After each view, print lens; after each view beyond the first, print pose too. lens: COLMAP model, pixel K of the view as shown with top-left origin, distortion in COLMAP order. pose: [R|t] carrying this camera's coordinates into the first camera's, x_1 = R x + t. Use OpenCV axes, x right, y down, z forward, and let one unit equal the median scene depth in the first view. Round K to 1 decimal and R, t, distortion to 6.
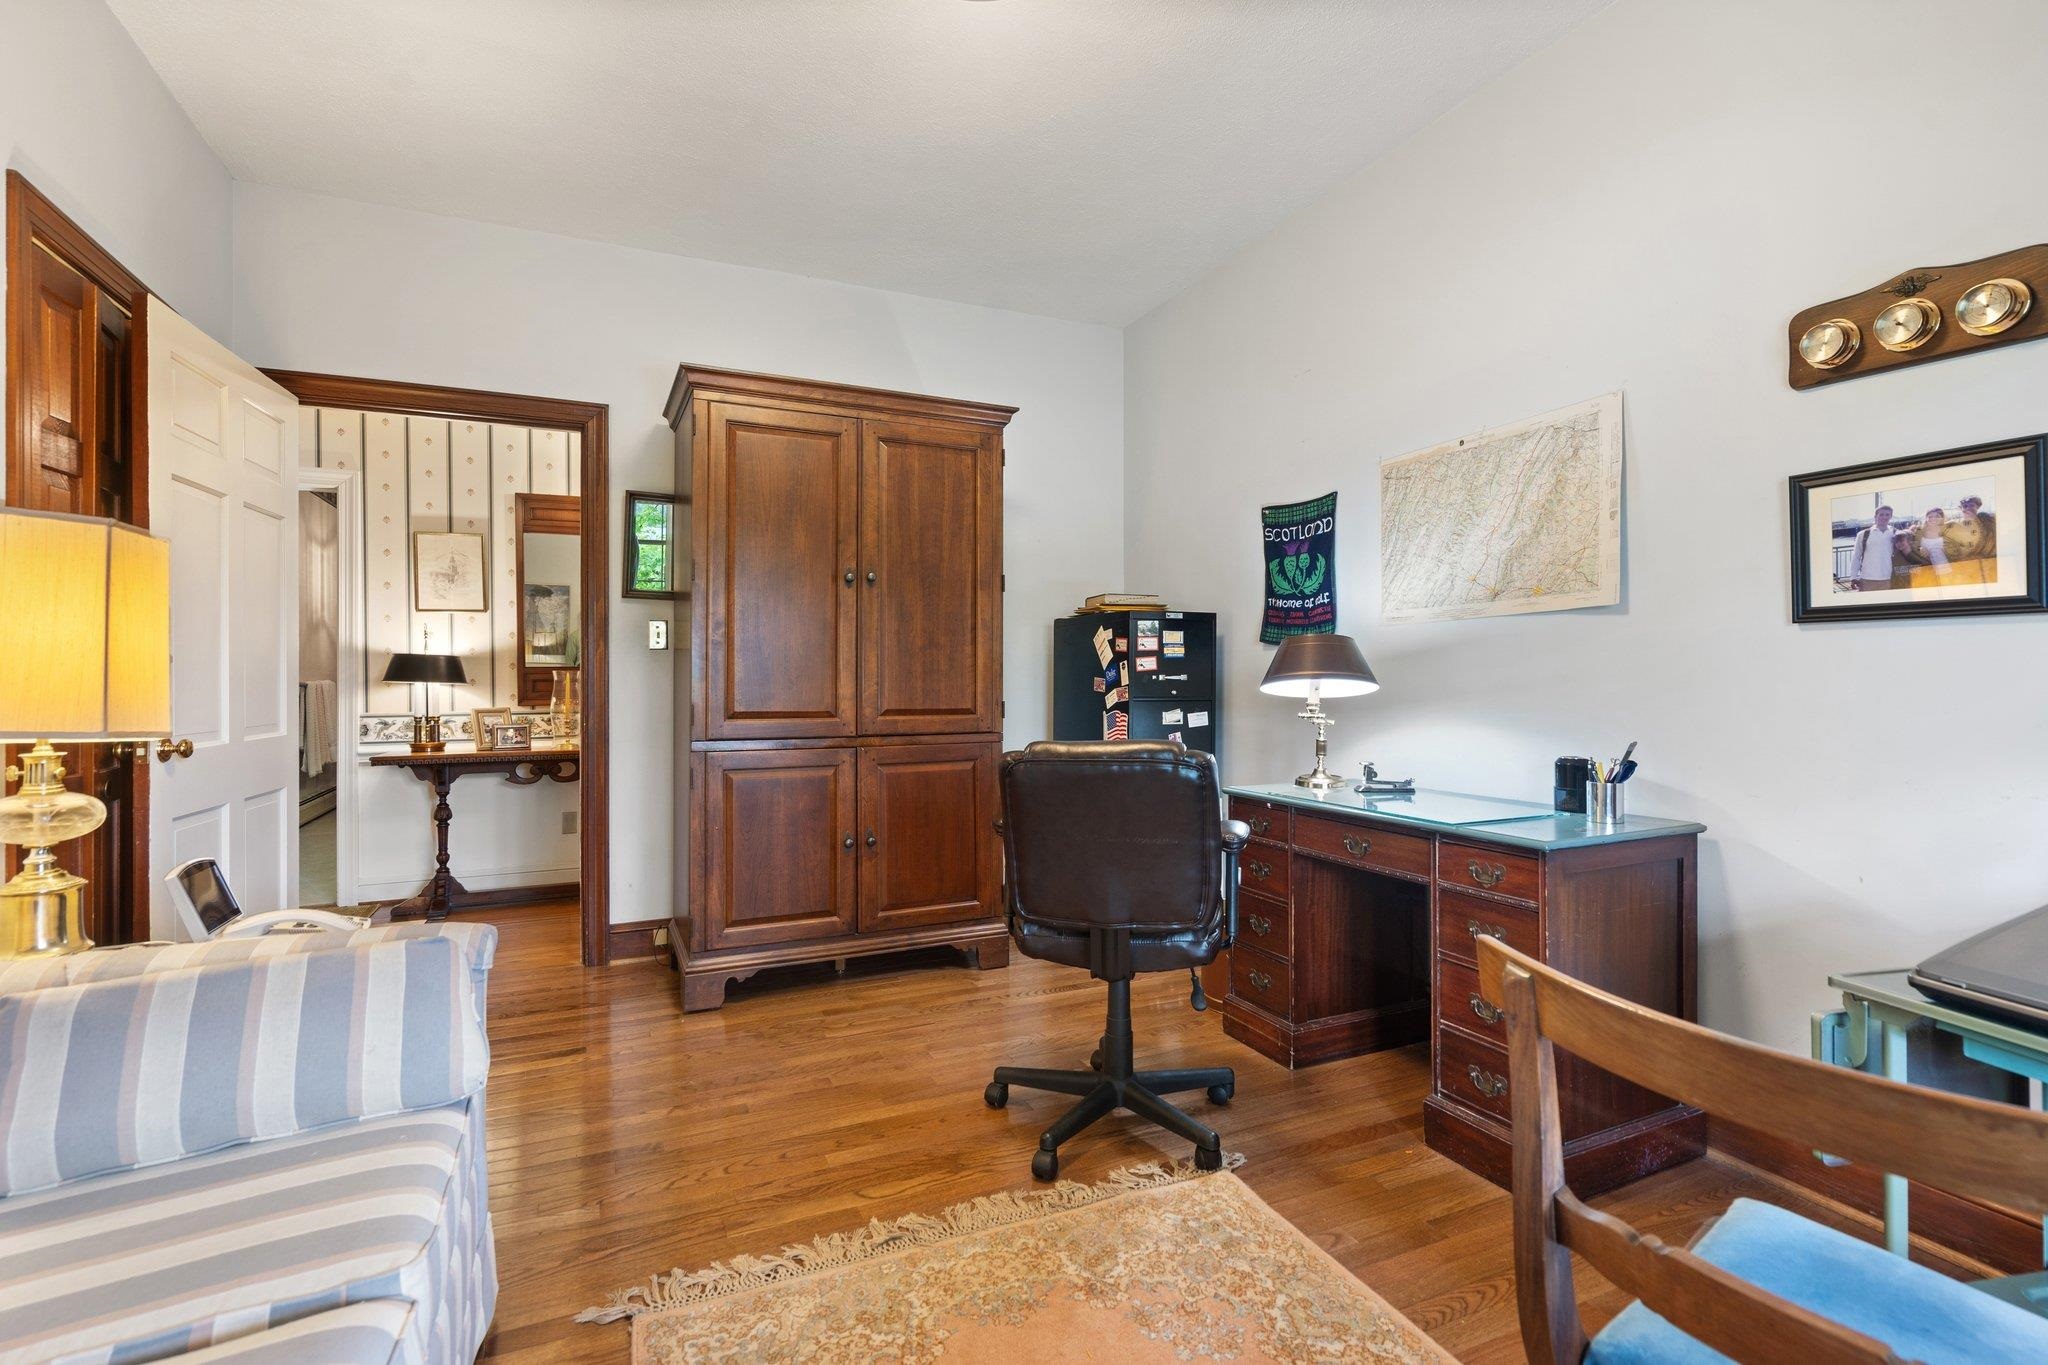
lens RADIAL K [[953.0, 0, 1019.5], [0, 953.0, 679.7], [0, 0, 1]] dist [-0.005484, 0.003304]
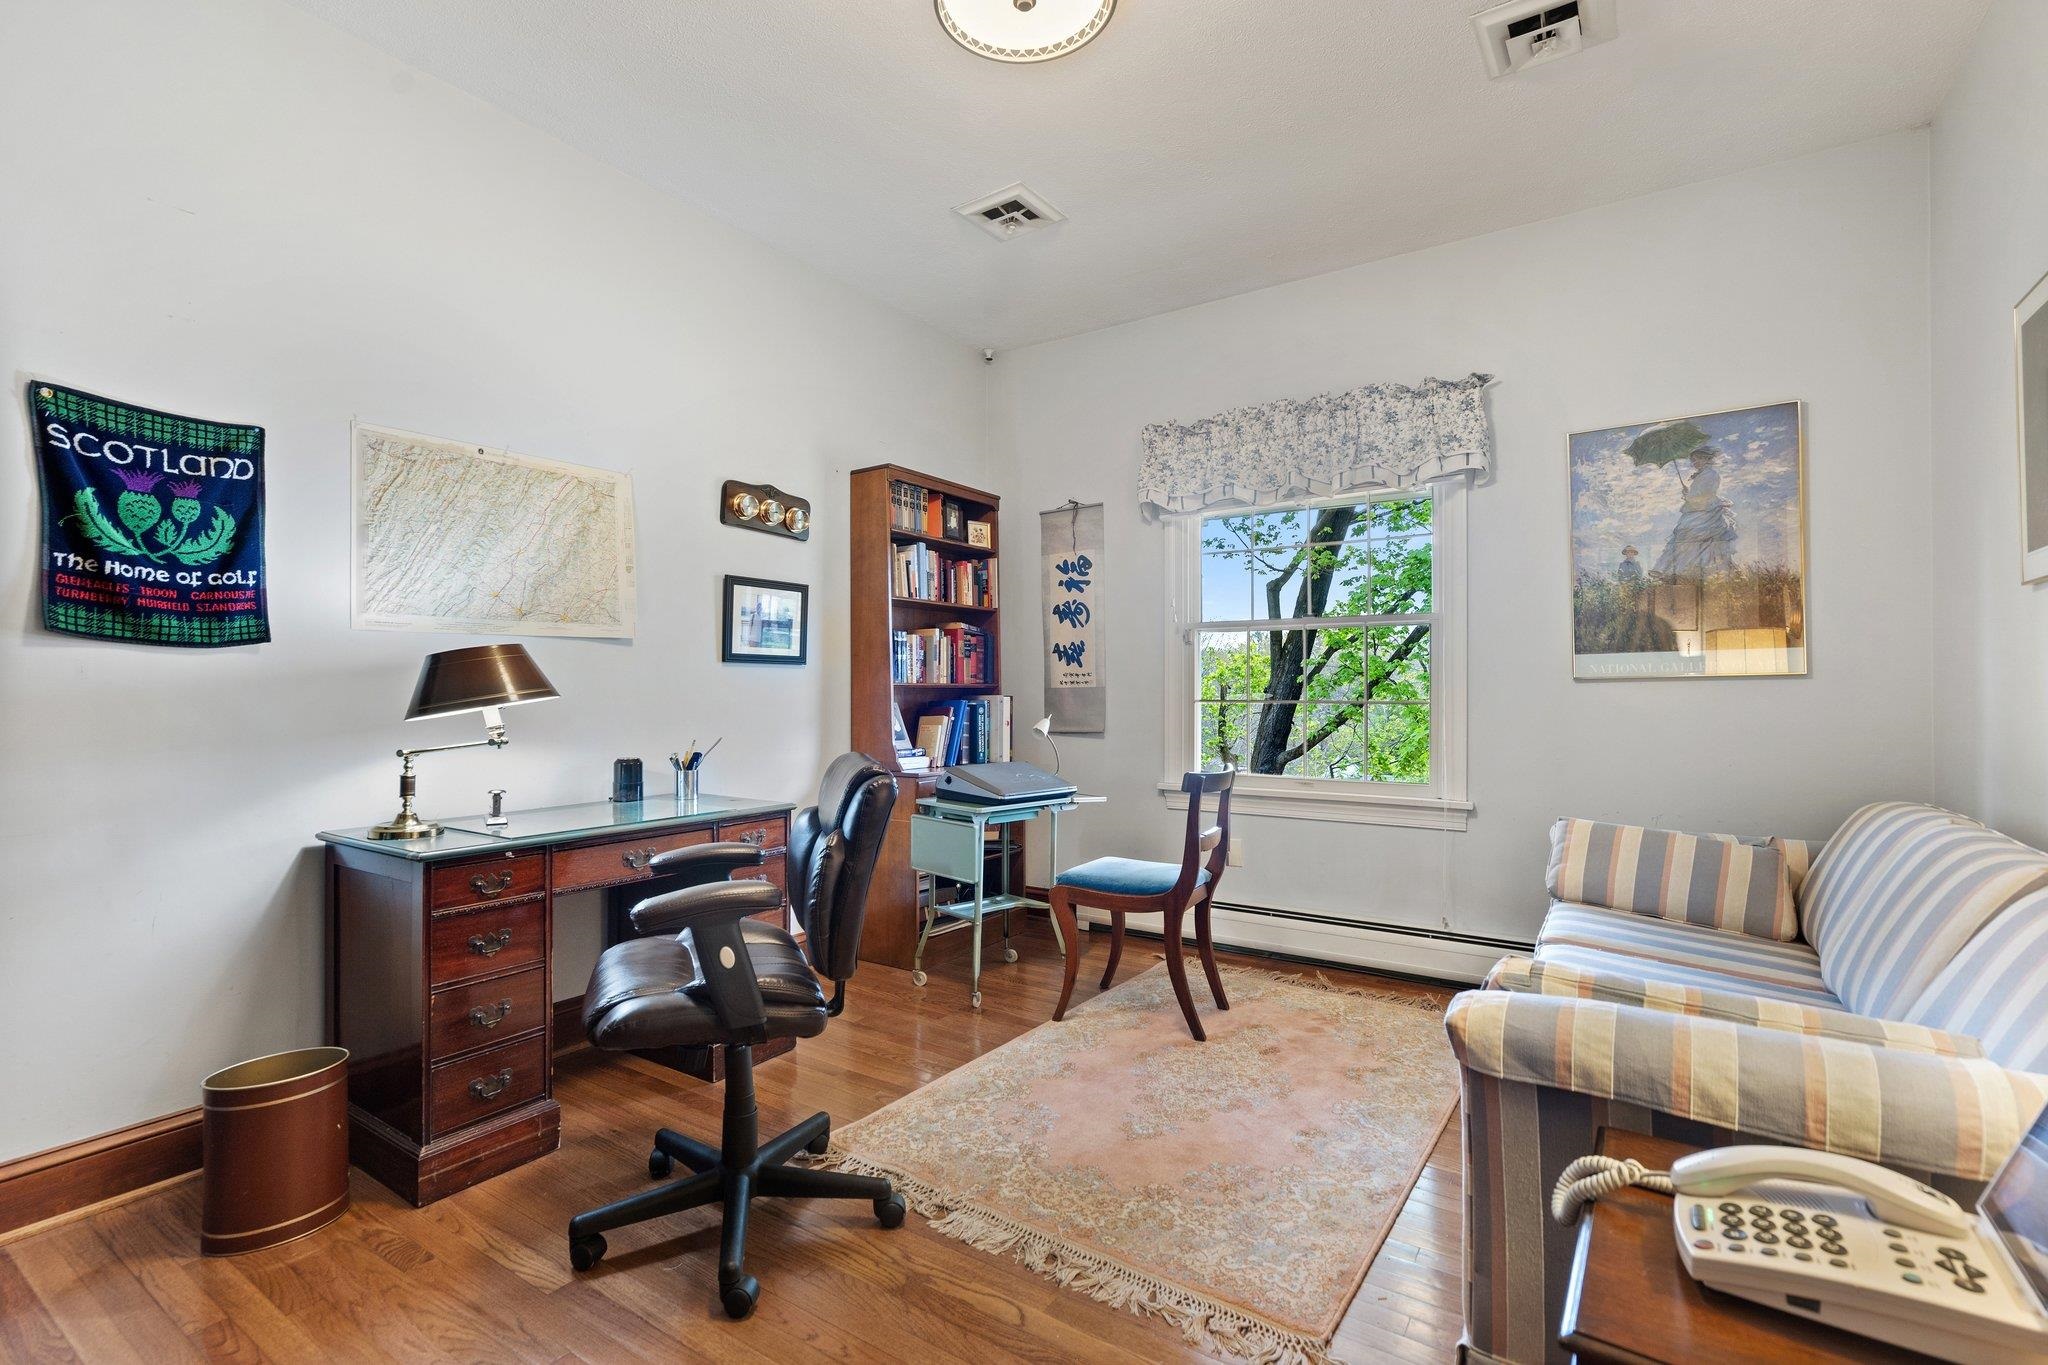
lens RADIAL K [[953.0, 0, 1012.6], [0, 953.0, 681.1], [0, 0, 1]] dist [-0.005484, 0.003304]
pose [[-0.531106, 0.009673, 0.847250, -0.658026], [0.001469, 0.999944, -0.010496, -0.005432], [-0.847304, -0.004330, -0.531091, 1.090718]]
